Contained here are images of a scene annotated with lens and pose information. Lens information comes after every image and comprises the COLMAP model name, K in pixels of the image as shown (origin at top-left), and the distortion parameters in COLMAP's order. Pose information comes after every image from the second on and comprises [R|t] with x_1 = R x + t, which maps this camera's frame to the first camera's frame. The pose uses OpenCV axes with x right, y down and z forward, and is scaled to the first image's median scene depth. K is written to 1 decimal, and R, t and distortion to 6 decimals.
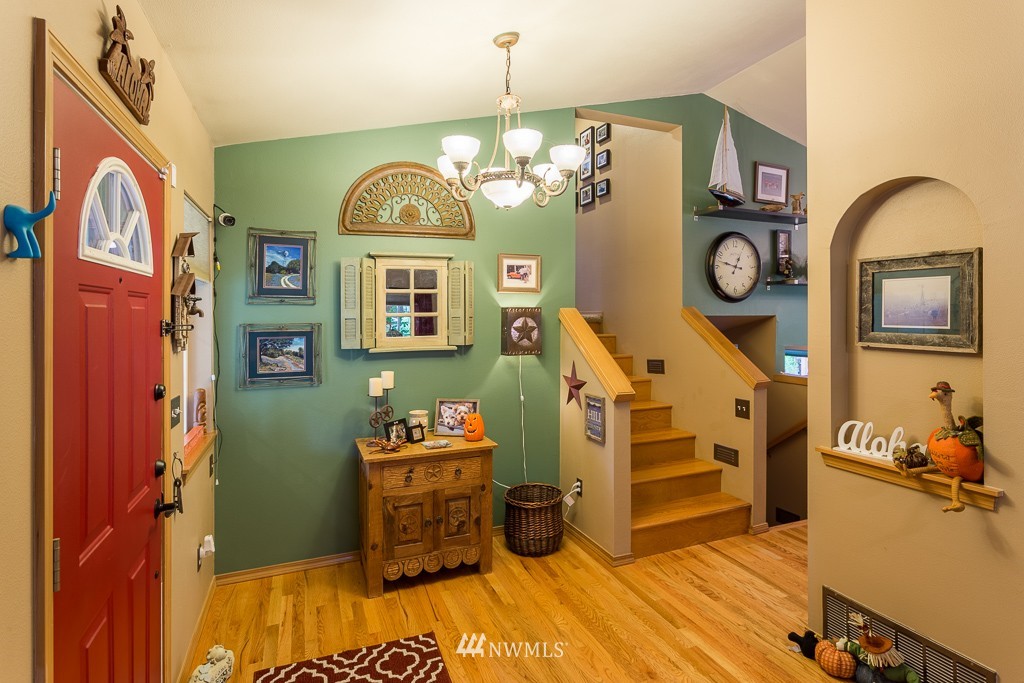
lens RADIAL K [[523.0, 0, 528.4], [0, 523.0, 312.0], [0, 0, 1]] dist [-0.012626, 0.001018]
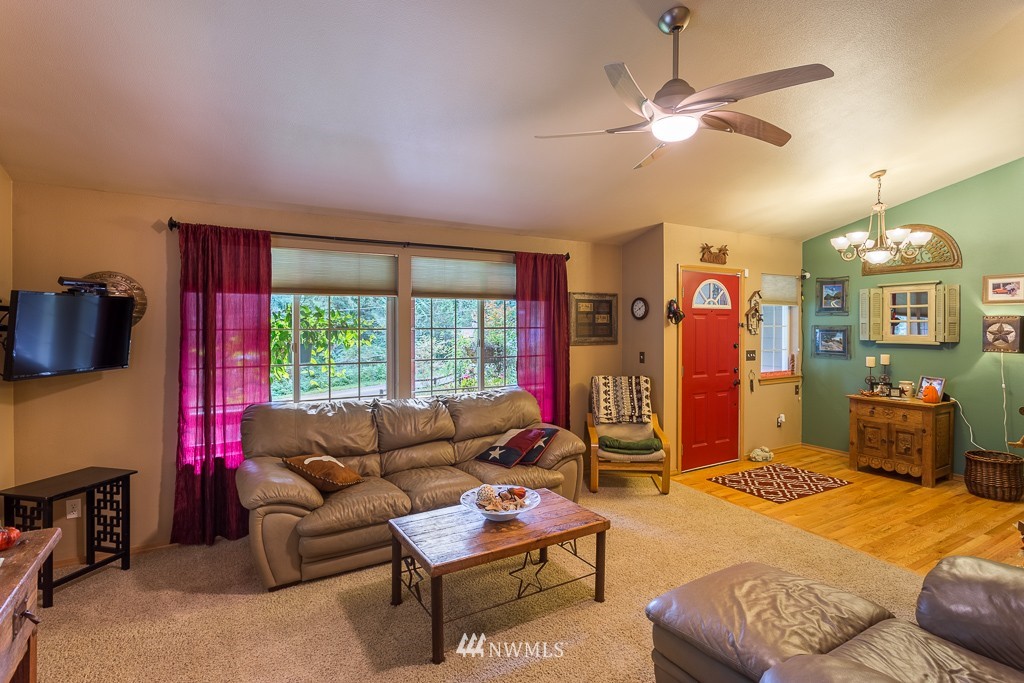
lens RADIAL K [[523.0, 0, 512.4], [0, 523.0, 332.9], [0, 0, 1]] dist [-0.012626, 0.001018]
pose [[0.123468, 0.024304, -0.992051, 1.282210], [0.001373, 0.999695, 0.024662, 0.000237], [0.992348, -0.004407, 0.123397, -0.414709]]
